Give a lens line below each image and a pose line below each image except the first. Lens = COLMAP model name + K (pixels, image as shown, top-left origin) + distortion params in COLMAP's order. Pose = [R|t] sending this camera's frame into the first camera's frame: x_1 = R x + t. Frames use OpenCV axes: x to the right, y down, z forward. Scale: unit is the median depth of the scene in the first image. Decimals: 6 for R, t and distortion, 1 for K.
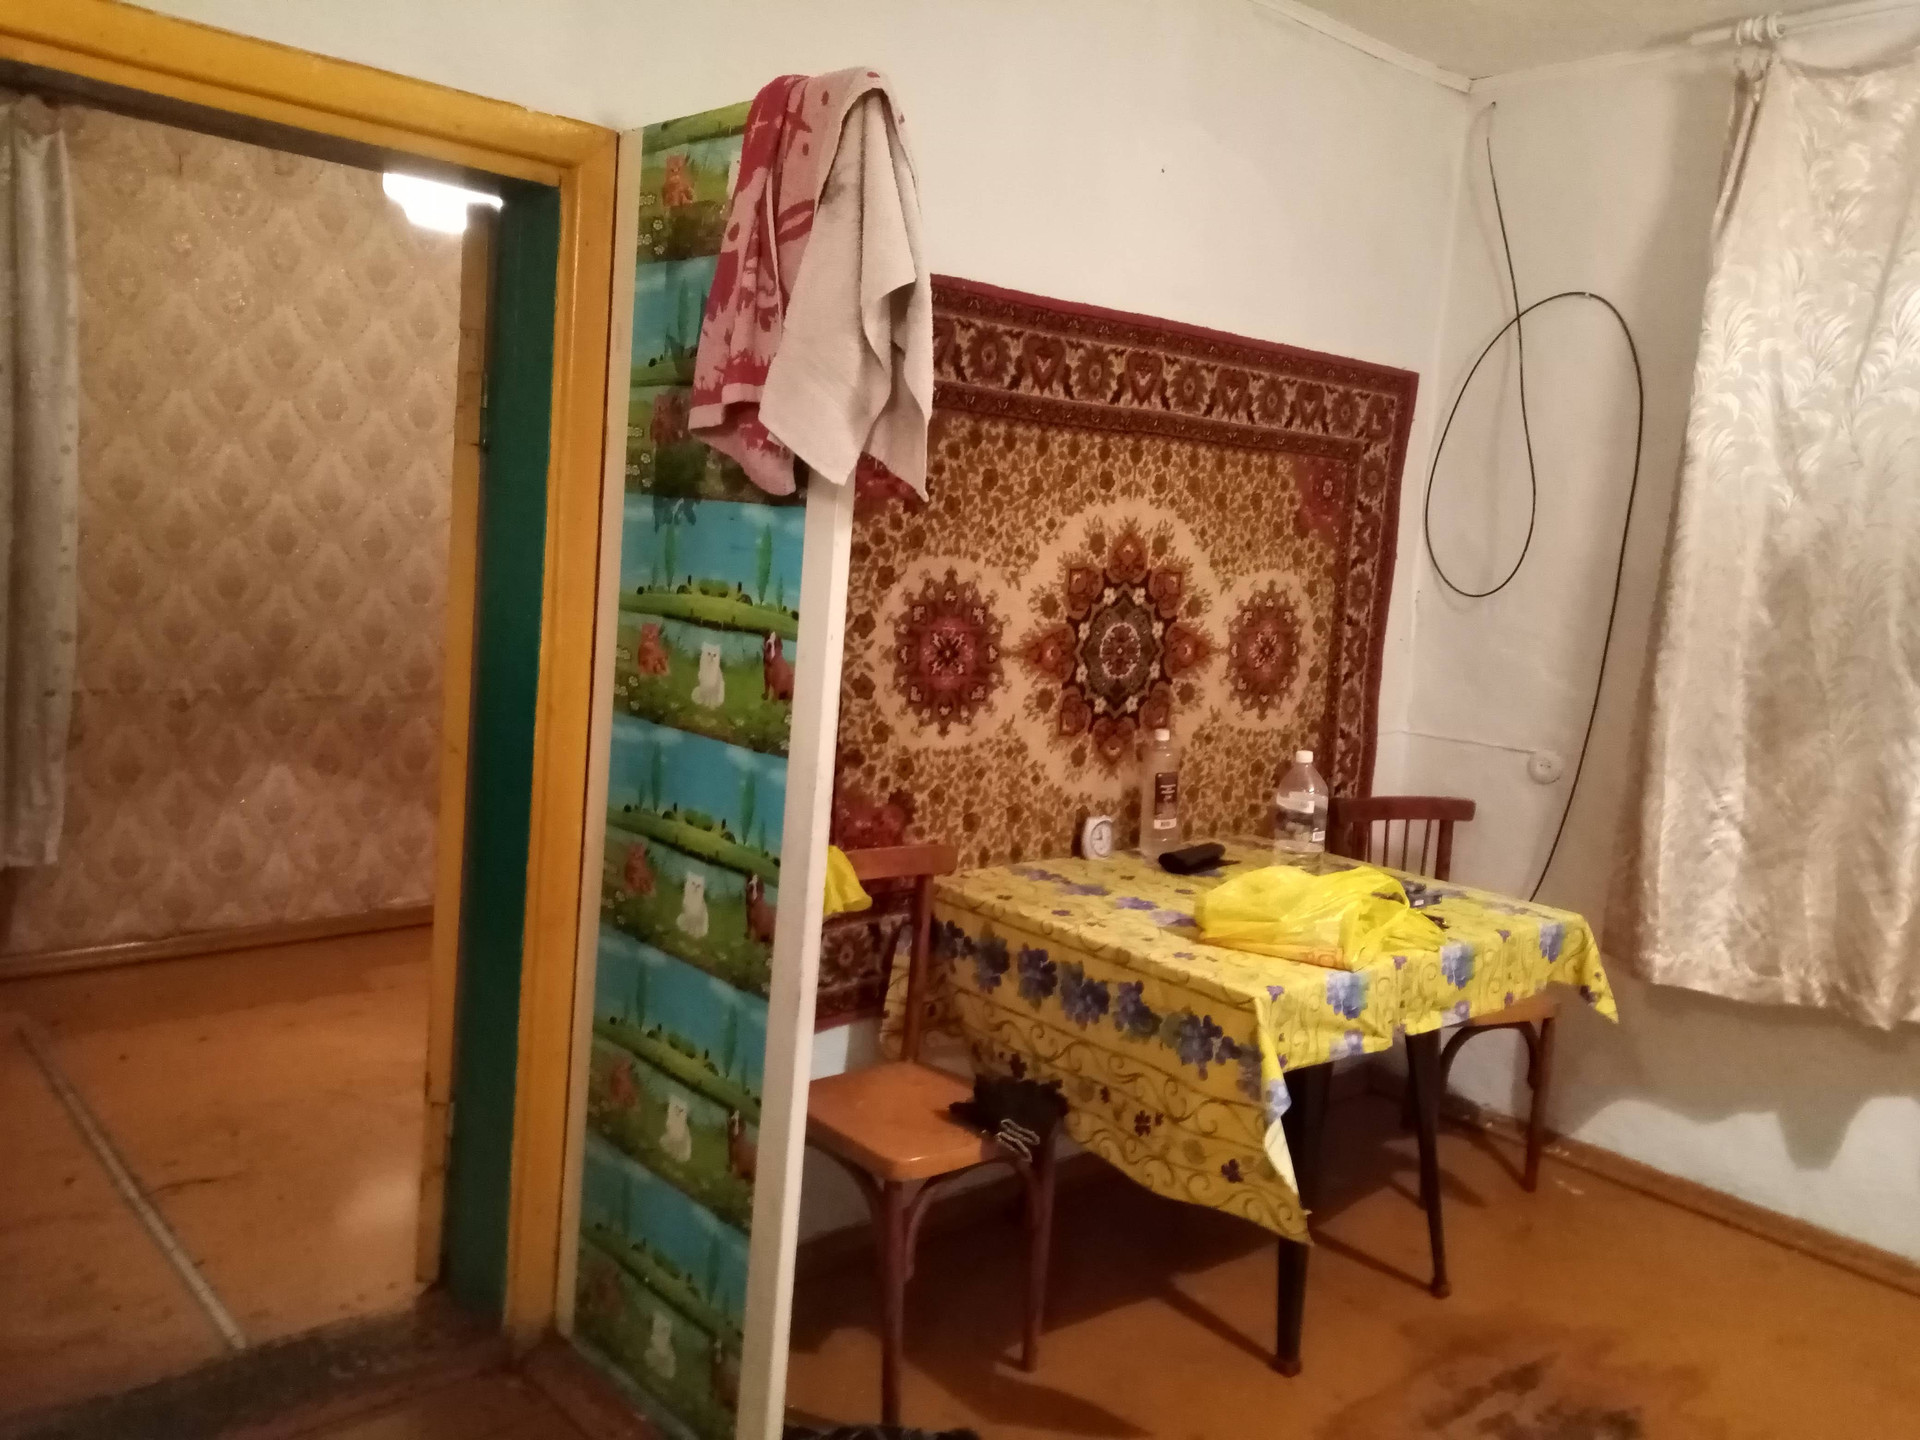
lens RADIAL K [[1446.8, 0, 979.0], [0, 1446.8, 716.6], [0, 0, 1]] dist [0.002407, -0.029739]
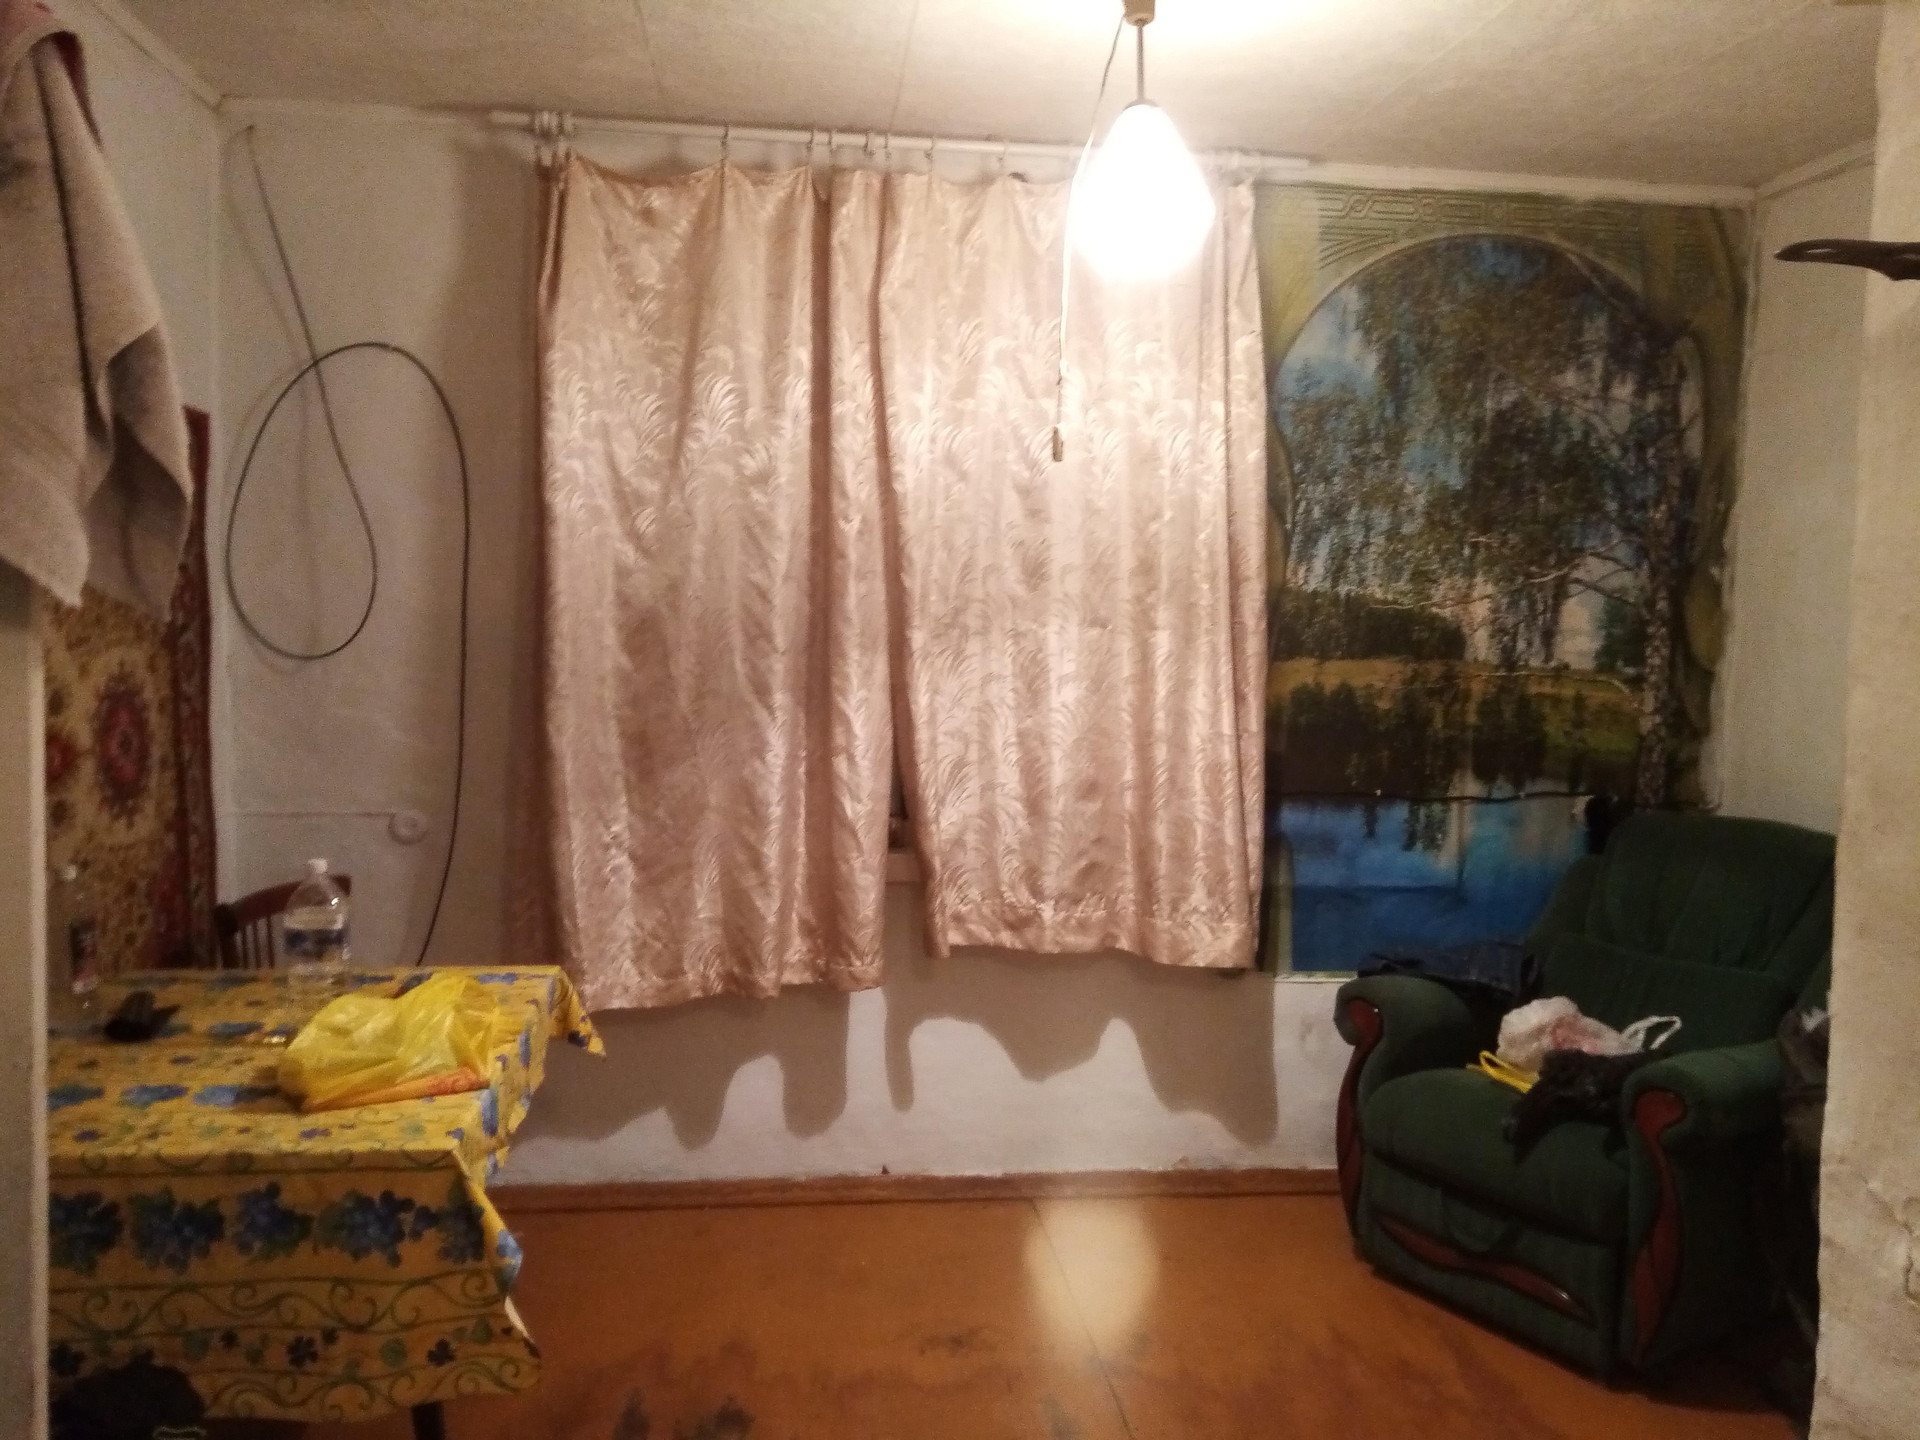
lens RADIAL K [[1446.8, 0, 979.0], [0, 1446.8, 716.6], [0, 0, 1]] dist [0.002407, -0.029739]
pose [[0.551047, -0.106834, 0.827607, -0.236208], [0.114540, 0.992067, 0.051800, -0.054559], [-0.826576, 0.066250, 0.558913, 0.158565]]
